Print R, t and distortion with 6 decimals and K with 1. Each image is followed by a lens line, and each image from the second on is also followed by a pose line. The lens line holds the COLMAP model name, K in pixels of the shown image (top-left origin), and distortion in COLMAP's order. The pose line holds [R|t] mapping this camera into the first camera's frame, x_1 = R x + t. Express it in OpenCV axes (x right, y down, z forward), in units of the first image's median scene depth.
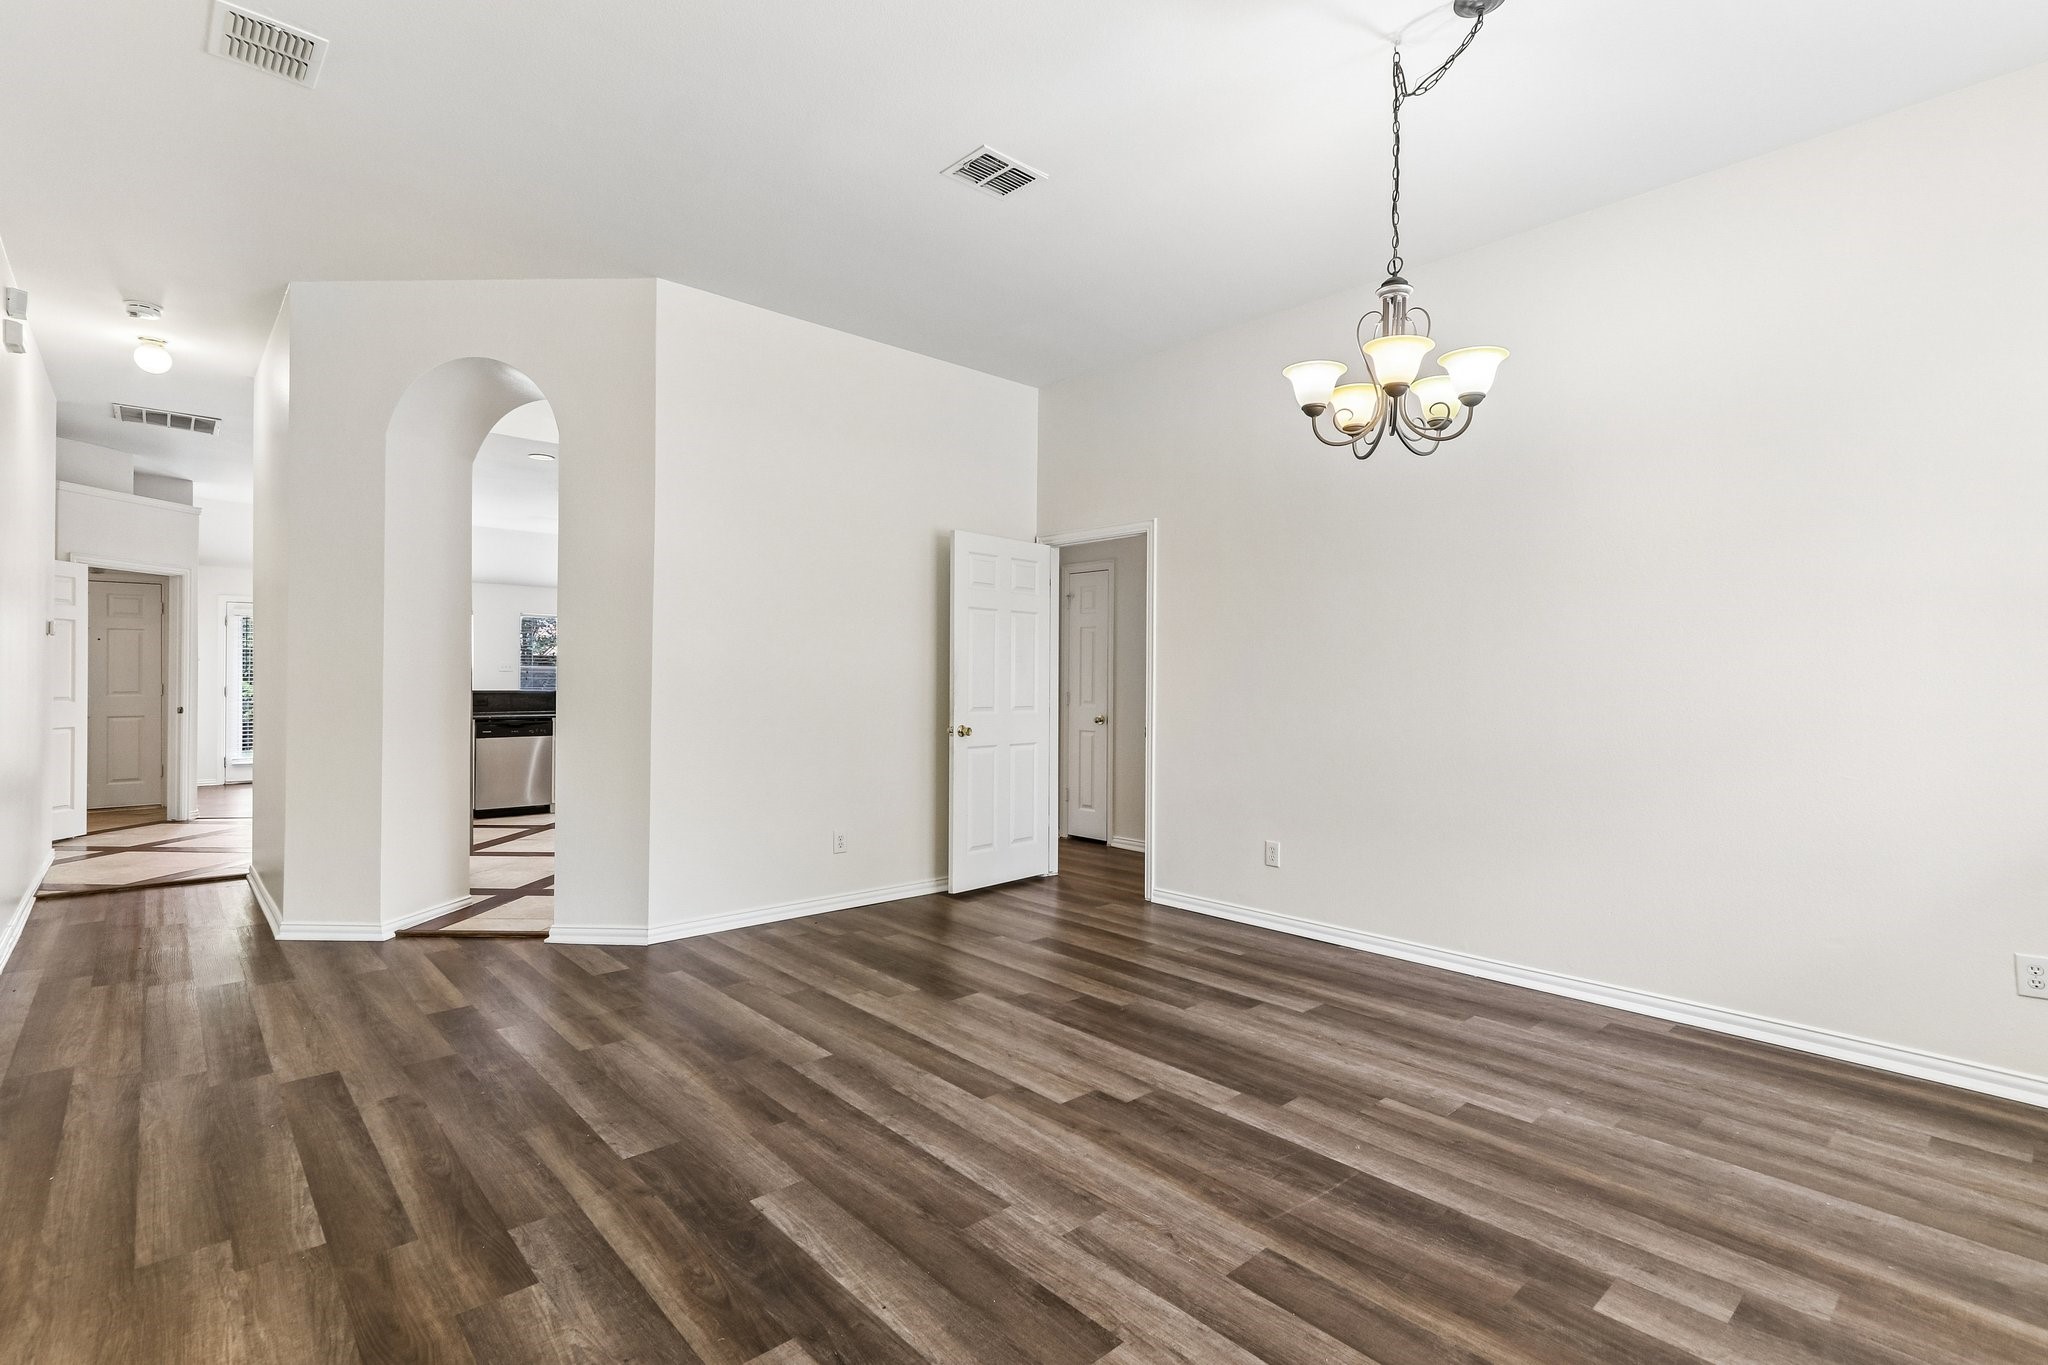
lens RADIAL K [[953.6, 0, 1033.4], [0, 953.6, 683.8], [0, 0, 1]] dist [0.002603, 0.000355]
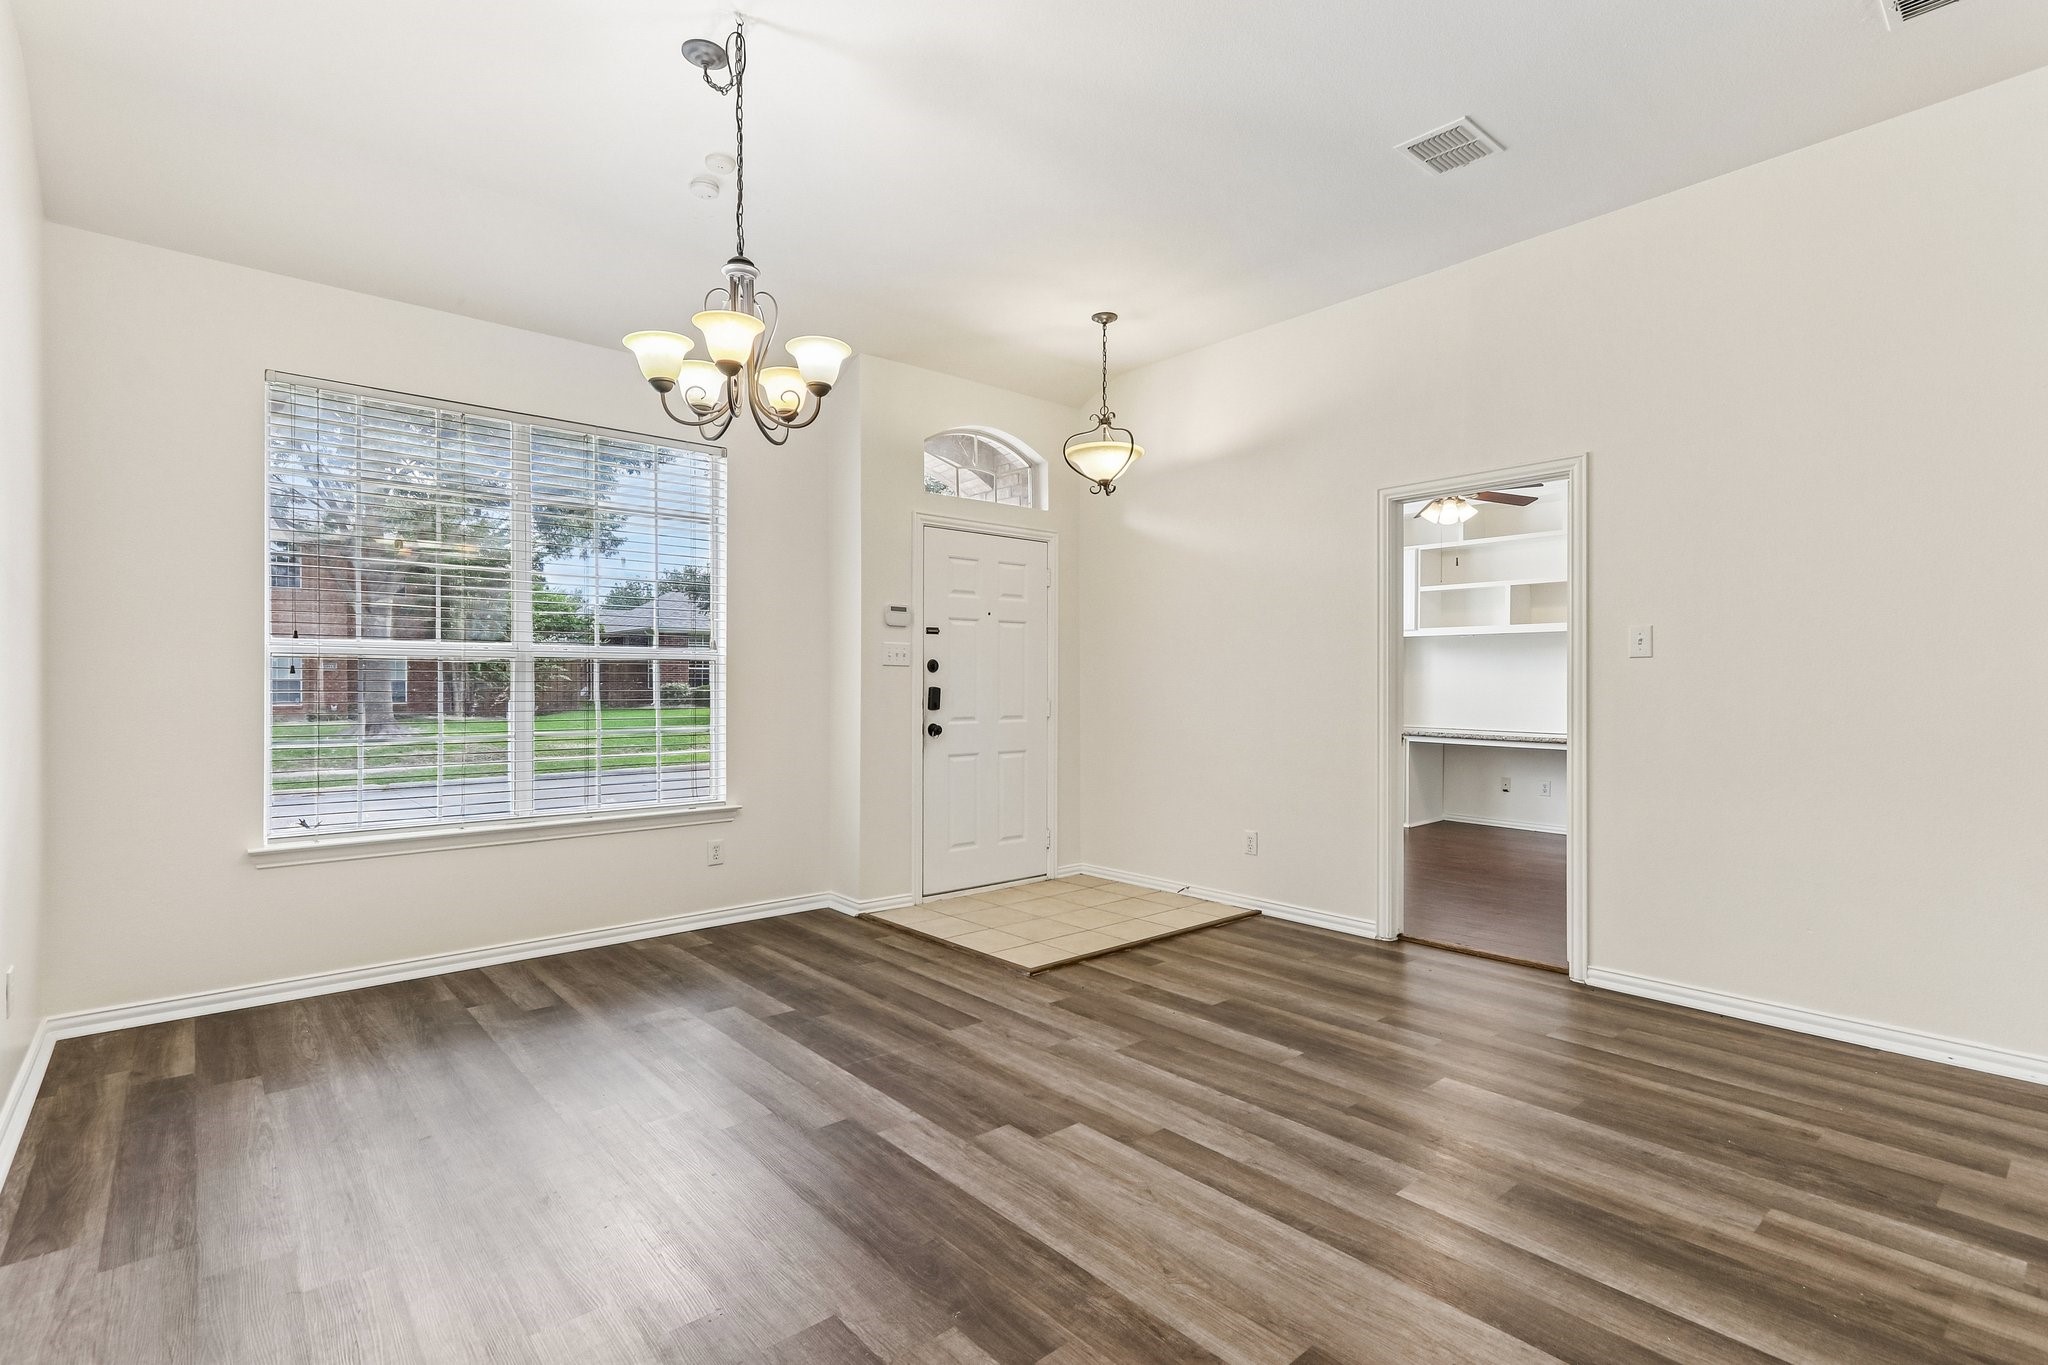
lens RADIAL K [[953.6, 0, 1033.4], [0, 953.6, 683.8], [0, 0, 1]] dist [0.002603, 0.000355]
pose [[-0.999764, -0.006229, 0.020793, 0.057258], [-0.006198, 0.999980, 0.001590, 0.005271], [-0.020802, 0.001460, -0.999783, 1.962431]]
